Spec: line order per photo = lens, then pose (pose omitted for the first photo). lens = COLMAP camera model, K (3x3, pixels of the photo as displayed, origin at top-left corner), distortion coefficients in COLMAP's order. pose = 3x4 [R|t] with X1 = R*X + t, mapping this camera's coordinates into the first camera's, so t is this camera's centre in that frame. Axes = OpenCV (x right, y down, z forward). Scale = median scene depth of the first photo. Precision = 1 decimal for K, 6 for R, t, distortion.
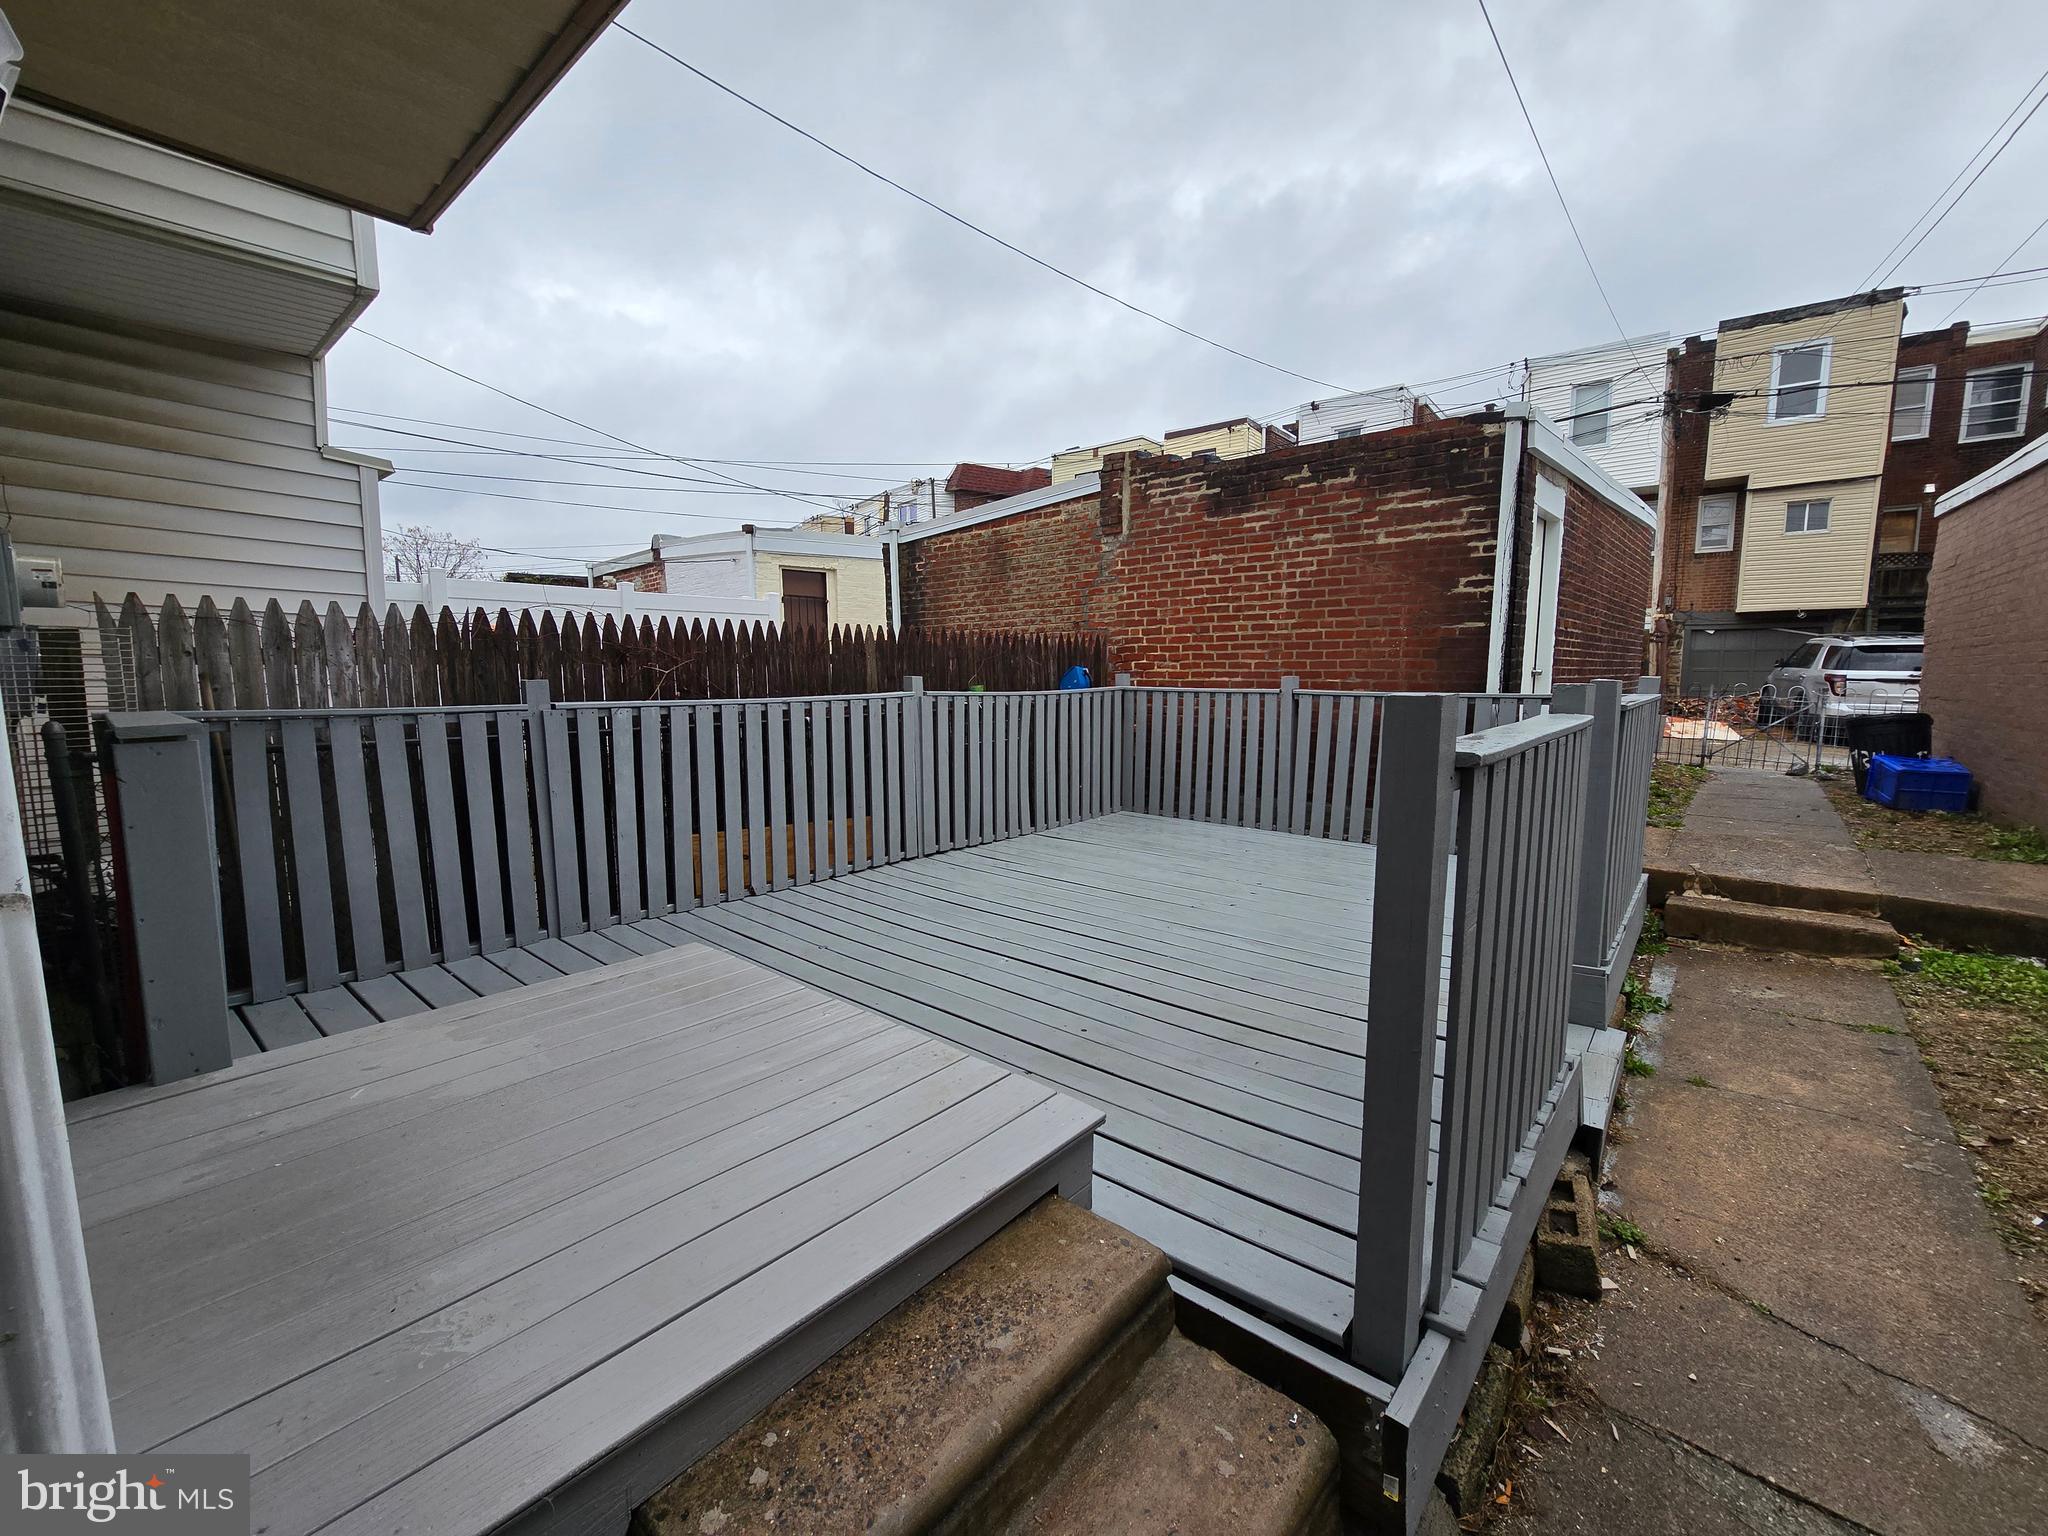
lens RADIAL K [[833.9, 0, 1029.0], [0, 833.9, 762.8], [0, 0, 1]] dist [-0.001513, -0.000397]
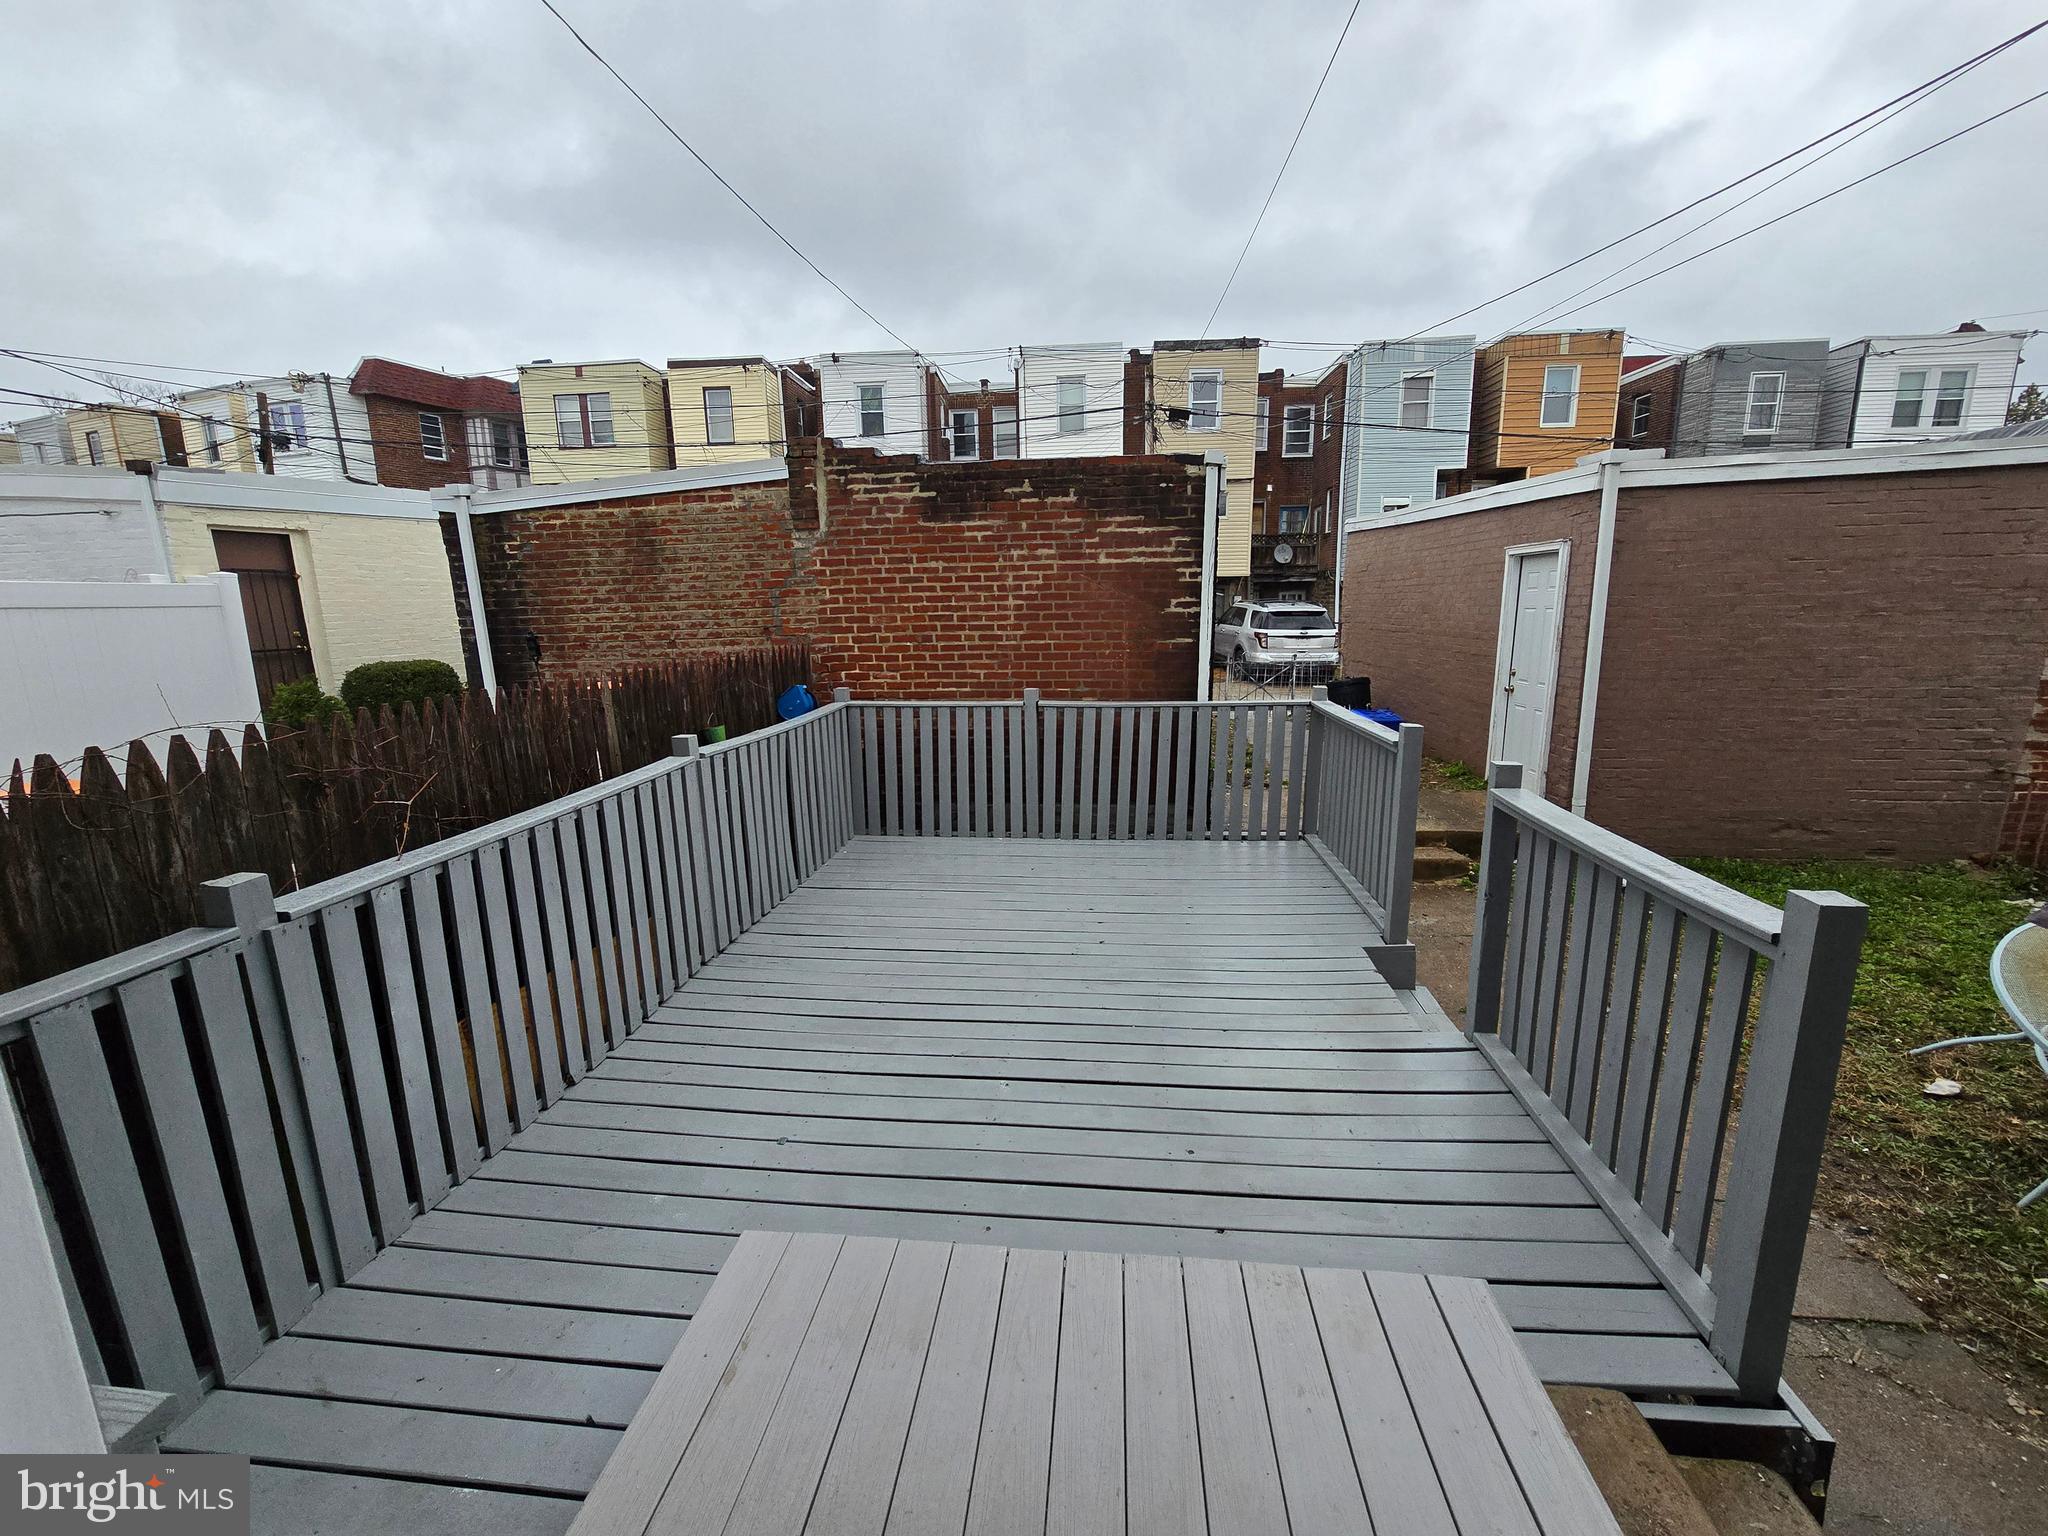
lens RADIAL K [[833.9, 0, 1029.0], [0, 833.9, 762.8], [0, 0, 1]] dist [-0.001513, -0.000397]
pose [[0.824819, -0.117500, 0.553053, -0.247763], [0.077164, 0.992409, 0.095762, -0.102860], [-0.560106, -0.036311, 0.827625, 0.132533]]
